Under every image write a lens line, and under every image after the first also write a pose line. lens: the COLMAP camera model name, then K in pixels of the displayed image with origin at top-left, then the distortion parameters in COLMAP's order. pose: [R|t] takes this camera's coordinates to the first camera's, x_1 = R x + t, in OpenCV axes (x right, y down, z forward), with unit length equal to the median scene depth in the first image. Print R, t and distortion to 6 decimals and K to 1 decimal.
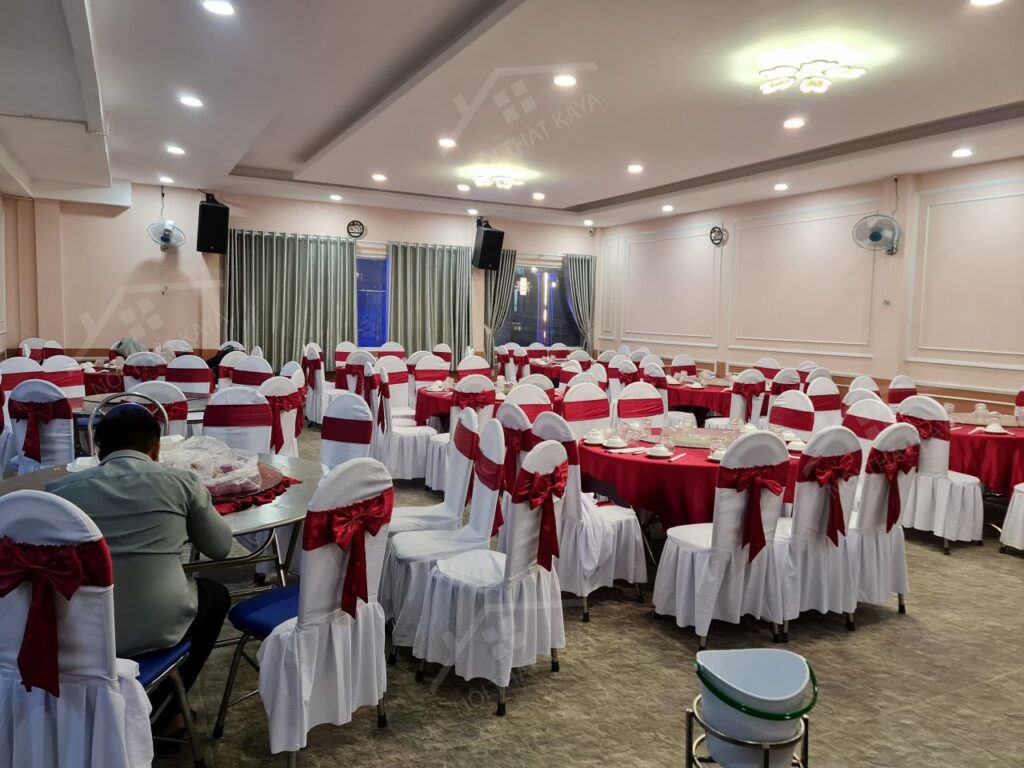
lens RADIAL K [[766.1, 0, 512.0], [0, 766.1, 384.0], [0, 0, 1]] dist [0.001705, 0.000525]
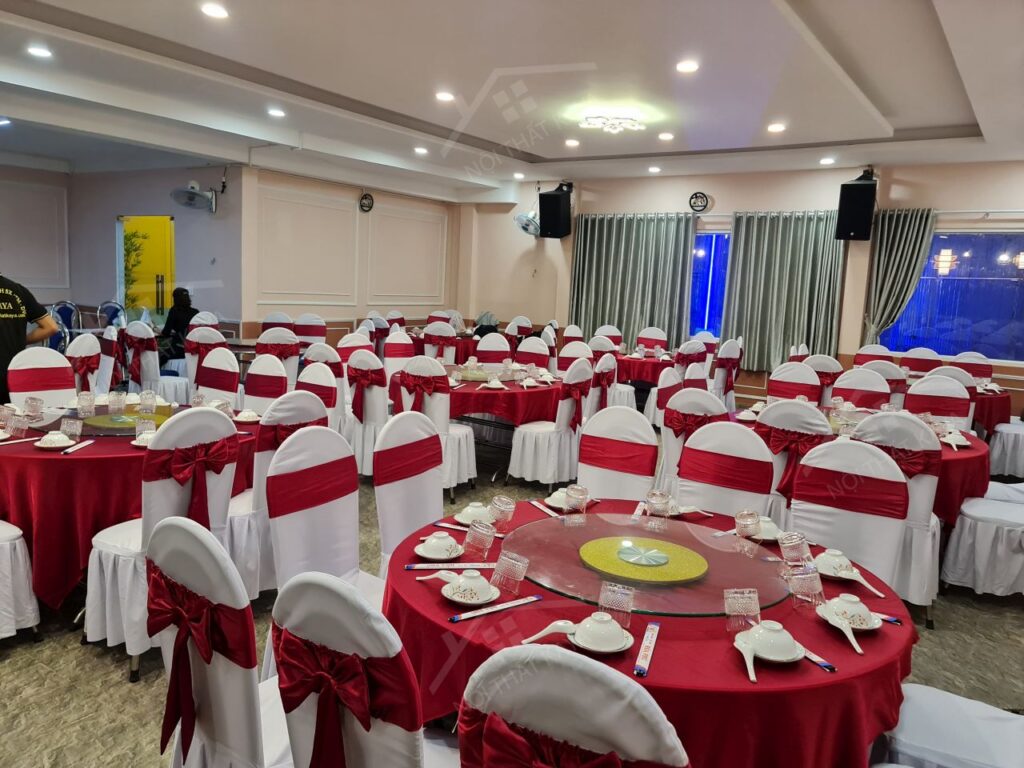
lens RADIAL K [[753.3, 0, 512.0], [0, 753.3, 384.0], [0, 0, 1]] dist [0.004229, 0.000357]
pose [[0.476530, 0.111769, -0.872024, 0.513535], [-0.104824, 0.992033, 0.069868, -0.033005], [0.872886, 0.058115, 0.484450, 0.426513]]
